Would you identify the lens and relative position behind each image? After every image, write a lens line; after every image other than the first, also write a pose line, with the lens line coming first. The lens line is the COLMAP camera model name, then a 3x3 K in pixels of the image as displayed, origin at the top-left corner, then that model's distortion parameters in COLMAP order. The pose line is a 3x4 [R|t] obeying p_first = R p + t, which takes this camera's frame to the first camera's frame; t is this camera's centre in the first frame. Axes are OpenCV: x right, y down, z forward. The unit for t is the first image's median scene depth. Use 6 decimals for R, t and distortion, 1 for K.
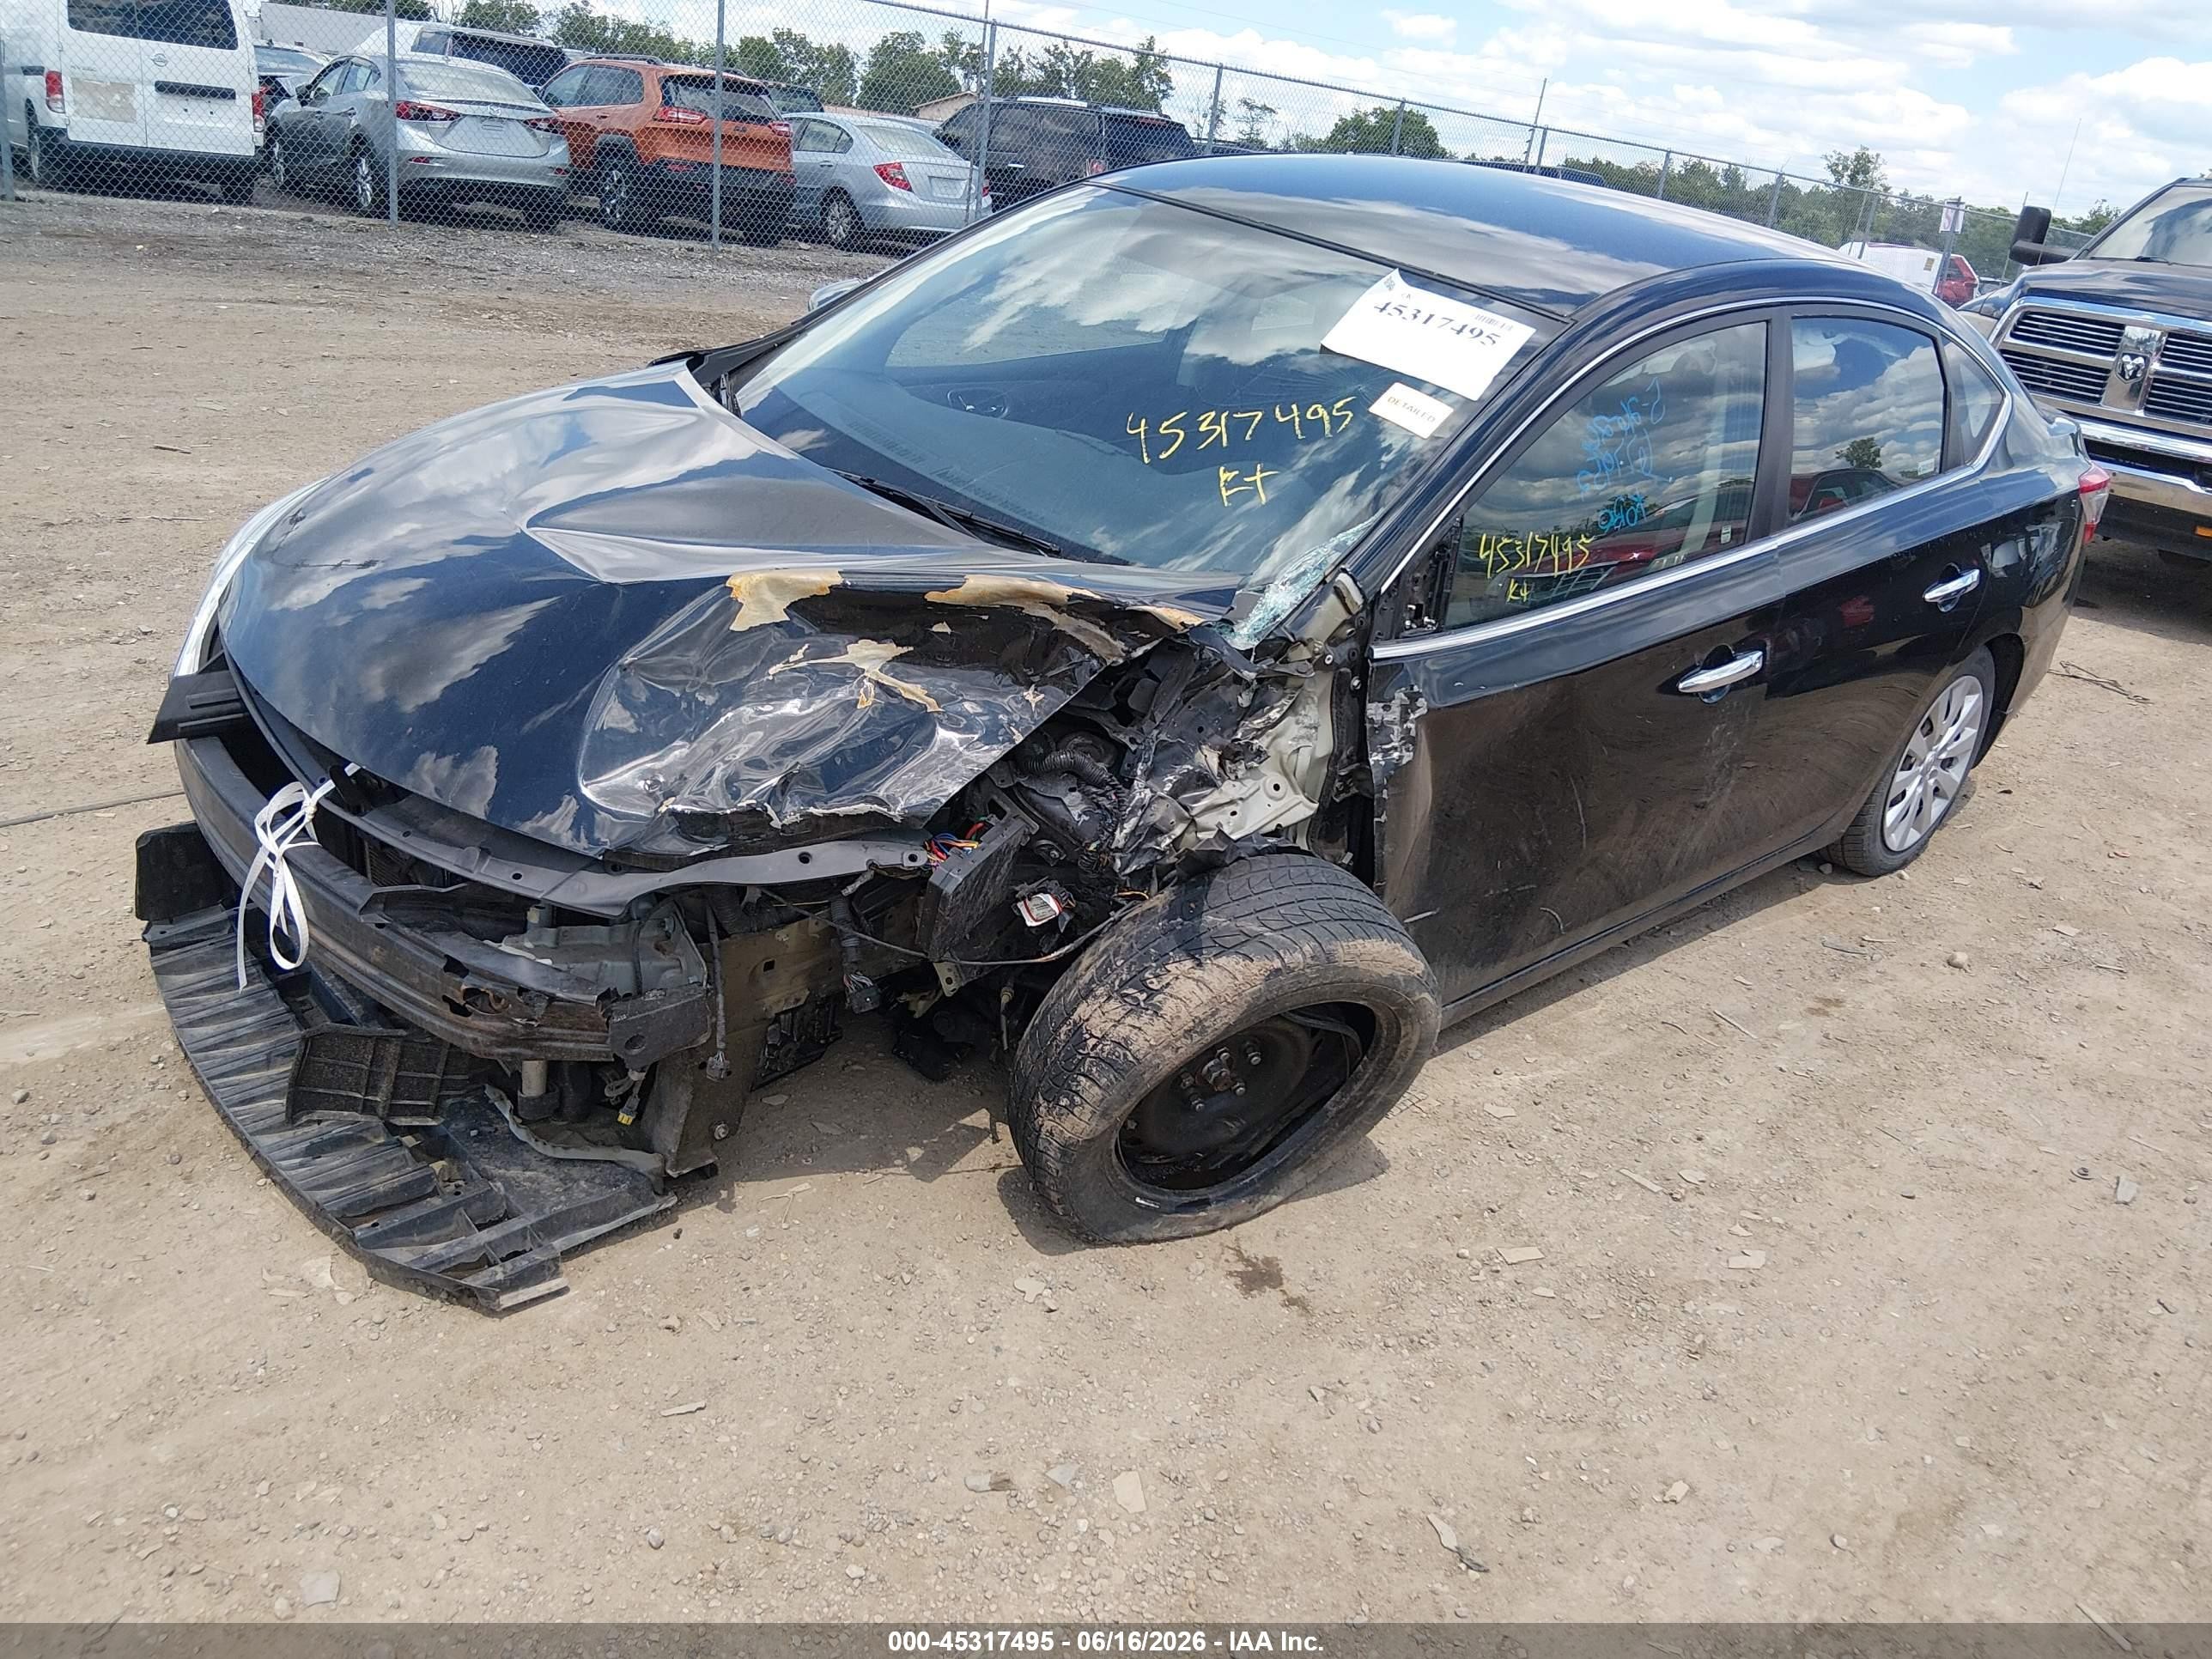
lens RADIAL K [[1675.1, 0, 1105.1], [0, 1675.1, 816.8], [0, 0, 1]] dist [0.067040, -0.127854]
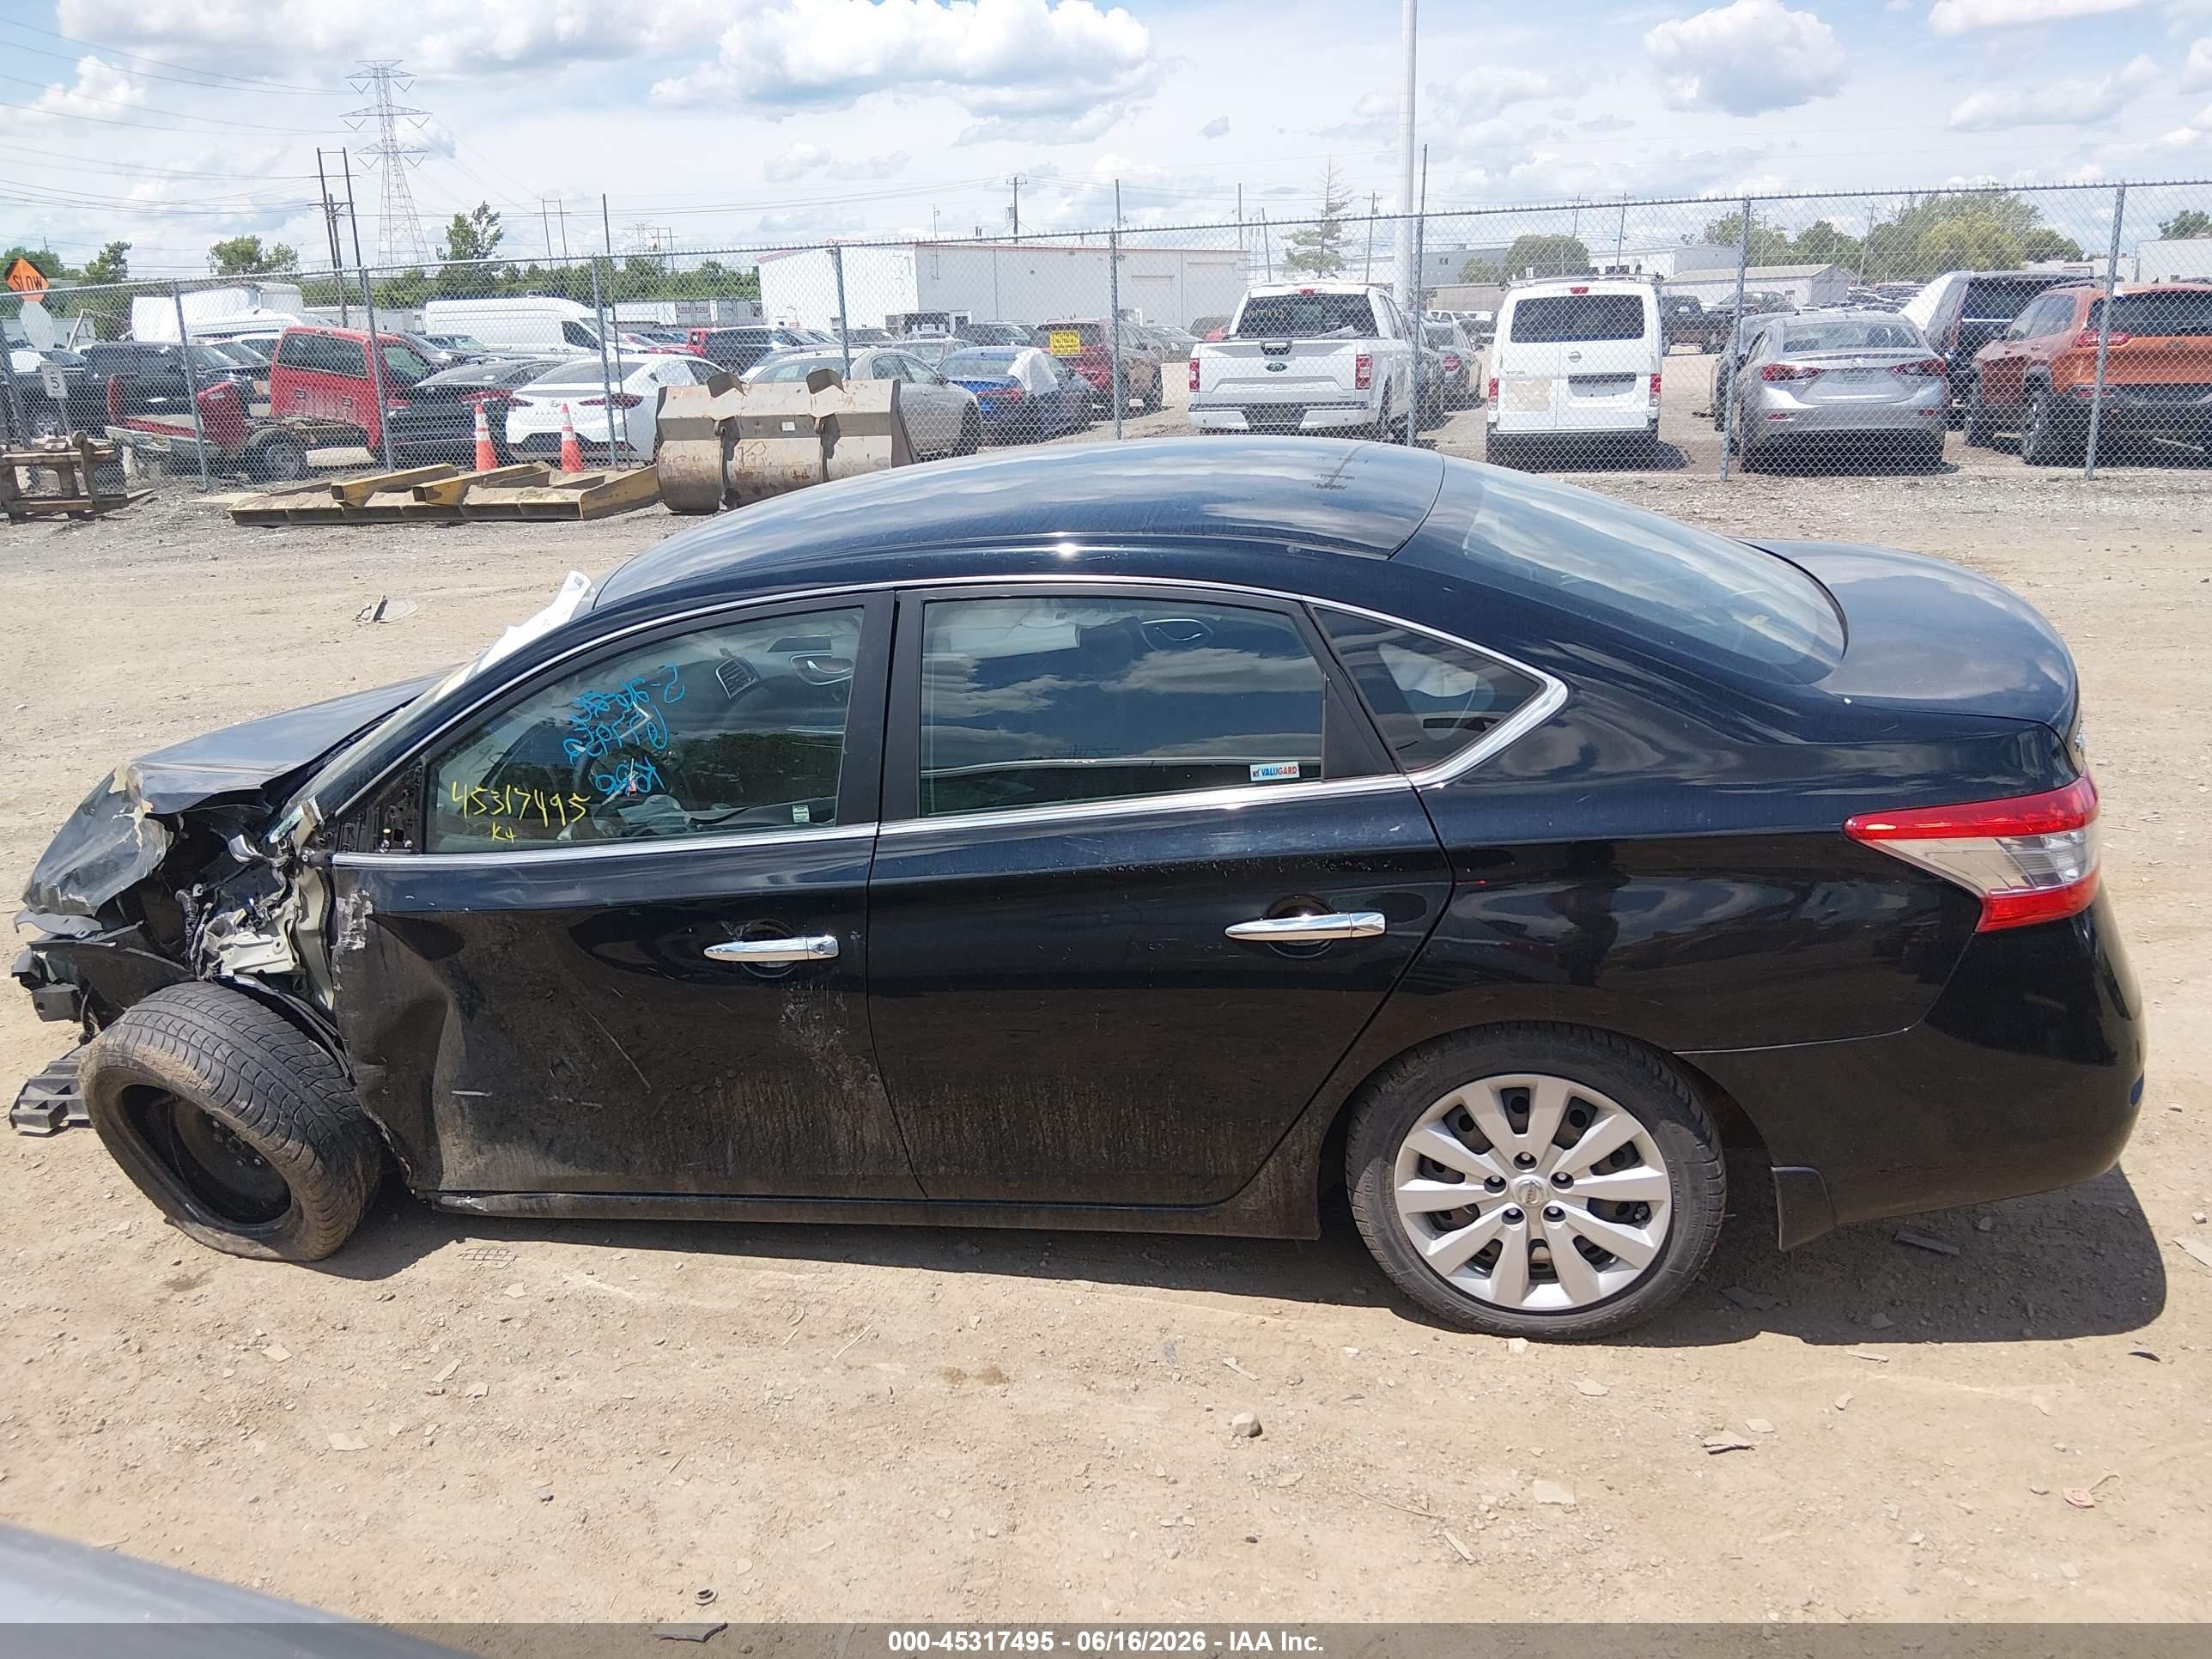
lens RADIAL K [[1689.4, 0, 1112.5], [0, 1689.4, 824.8], [0, 0, 1]] dist [0.086146, -0.152316]
pose [[0.550627, 0.090954, -0.829781, 1.650735], [-0.198139, 0.979878, -0.024075, -0.218478], [0.810895, 0.177668, 0.557569, 0.760953]]
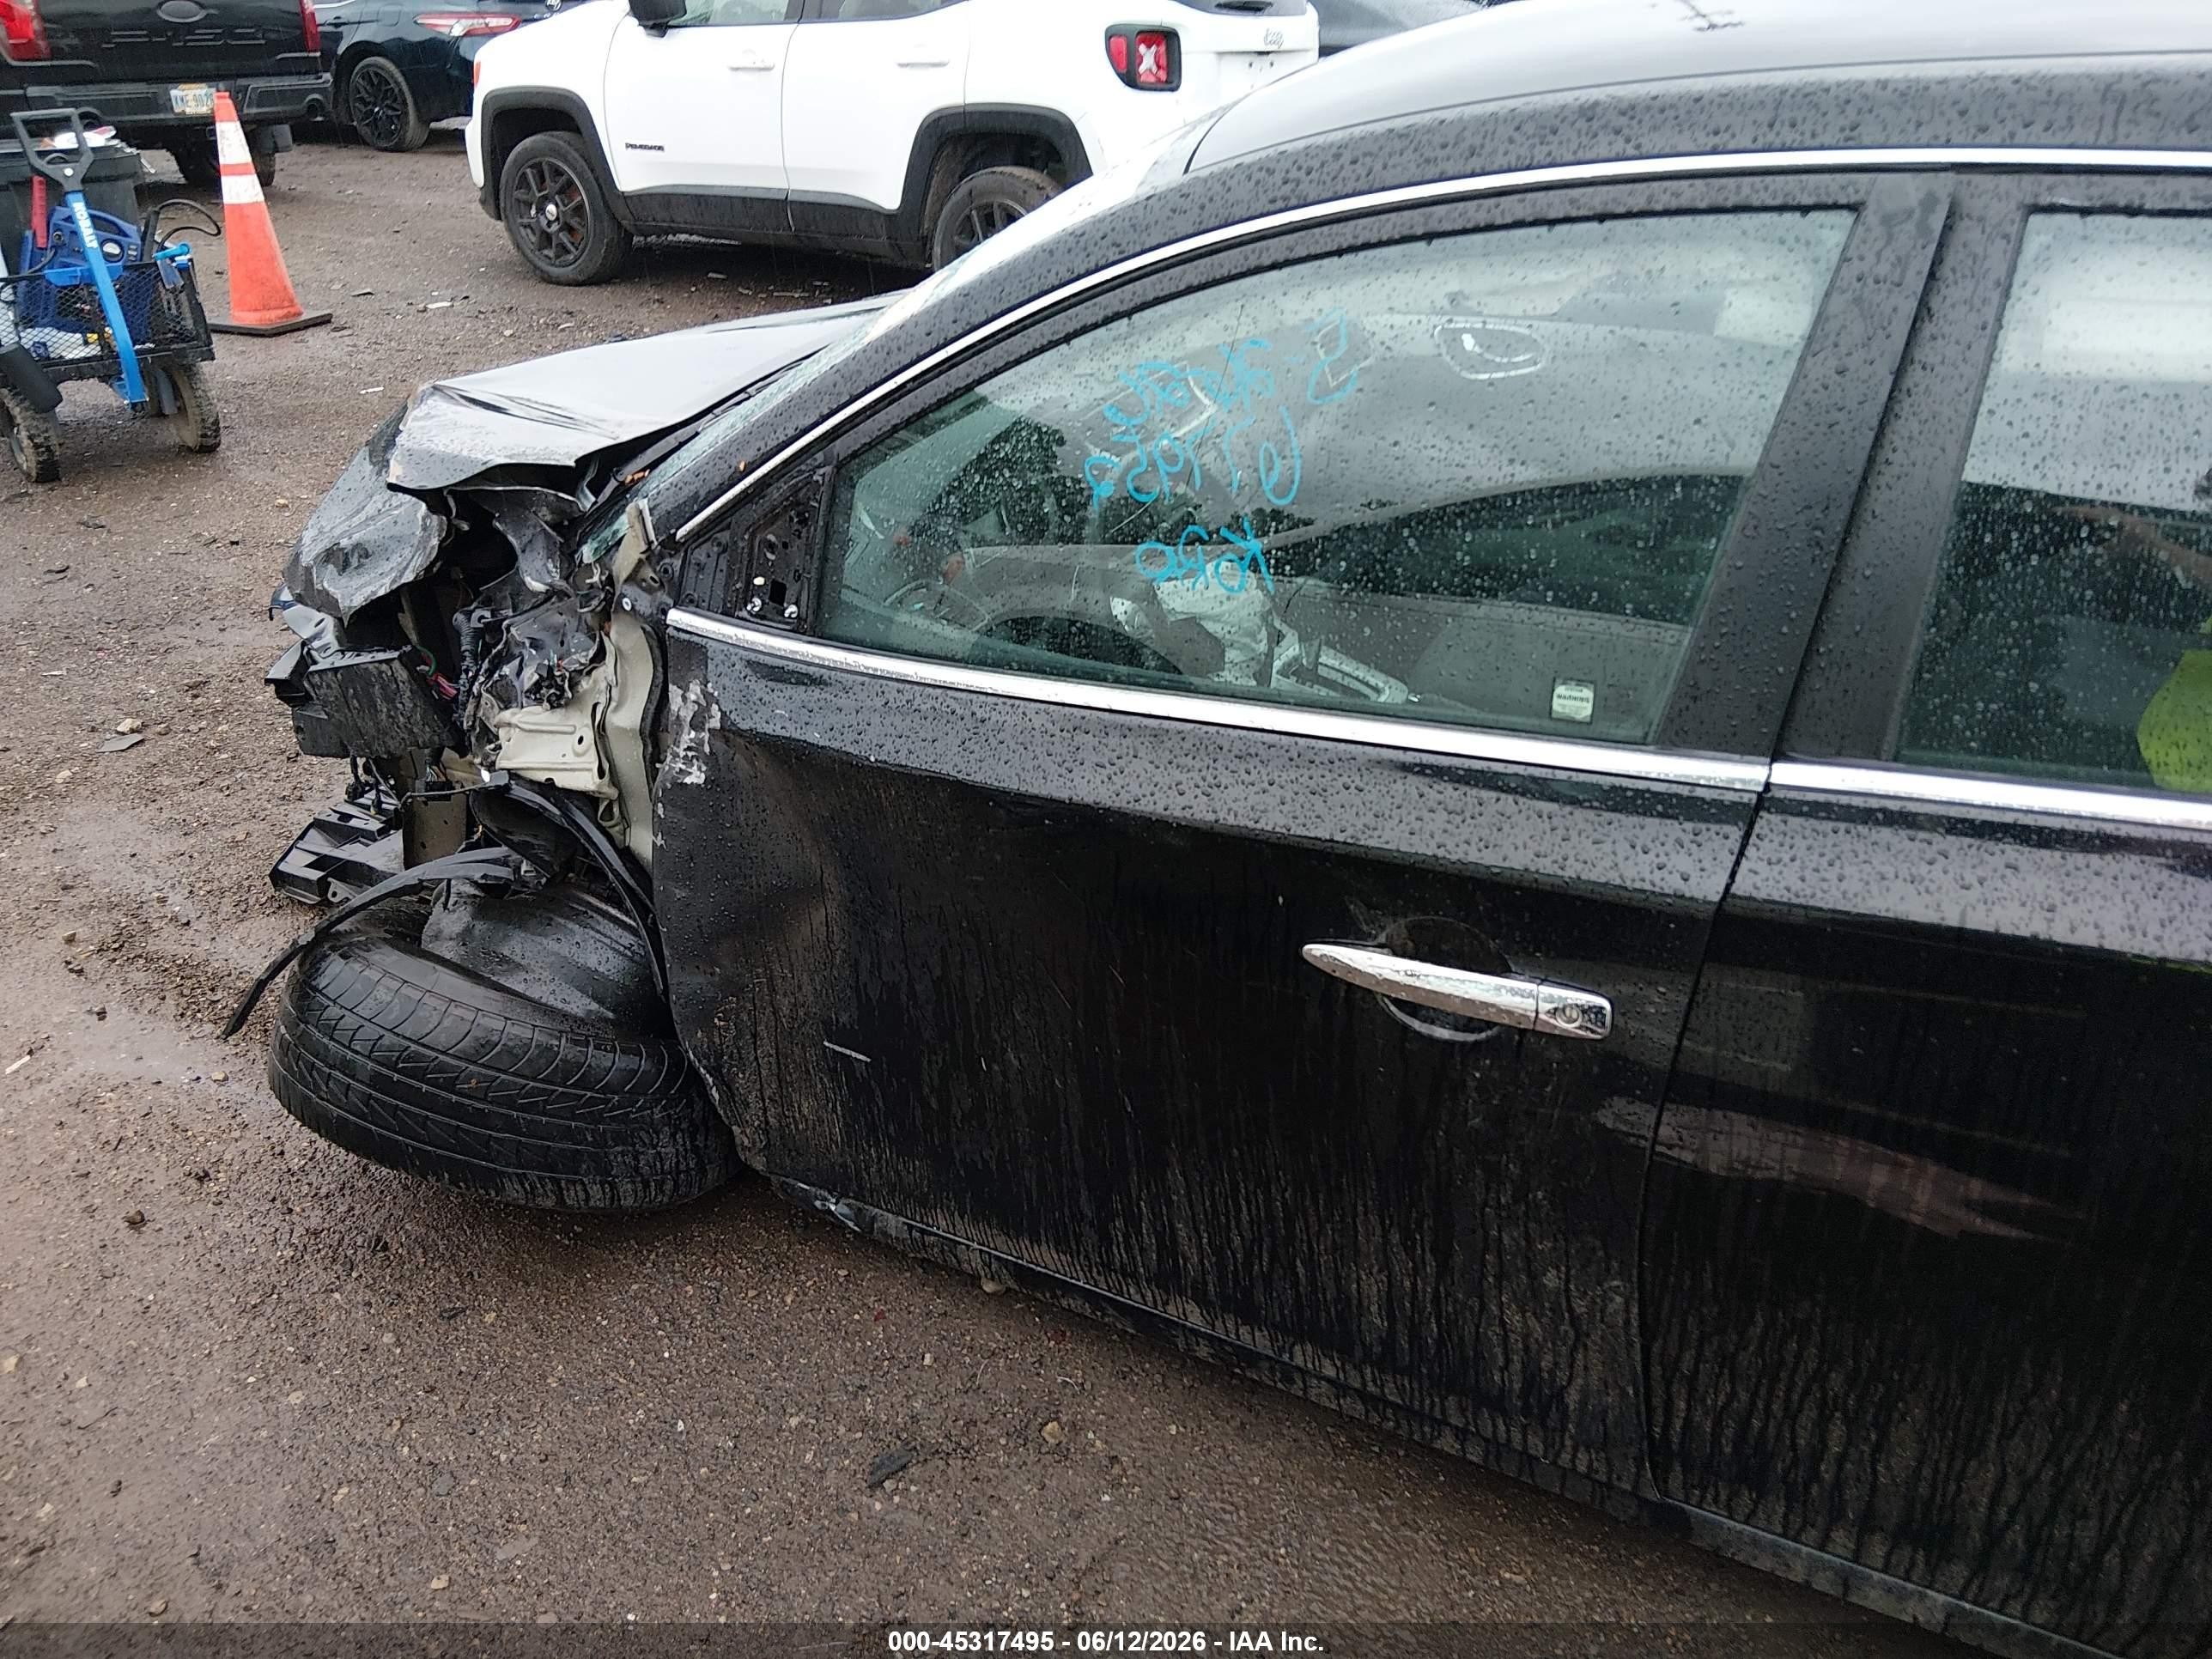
lens RADIAL K [[1717.1, 0, 1113.9], [0, 1717.1, 835.0], [0, 0, 1]] dist [0.068583, -0.153785]
pose [[0.288358, 0.322667, -0.901519, 0.947137], [-0.329236, 0.917517, 0.223084, -0.247792], [0.899140, 0.232484, 0.370807, 0.940629]]
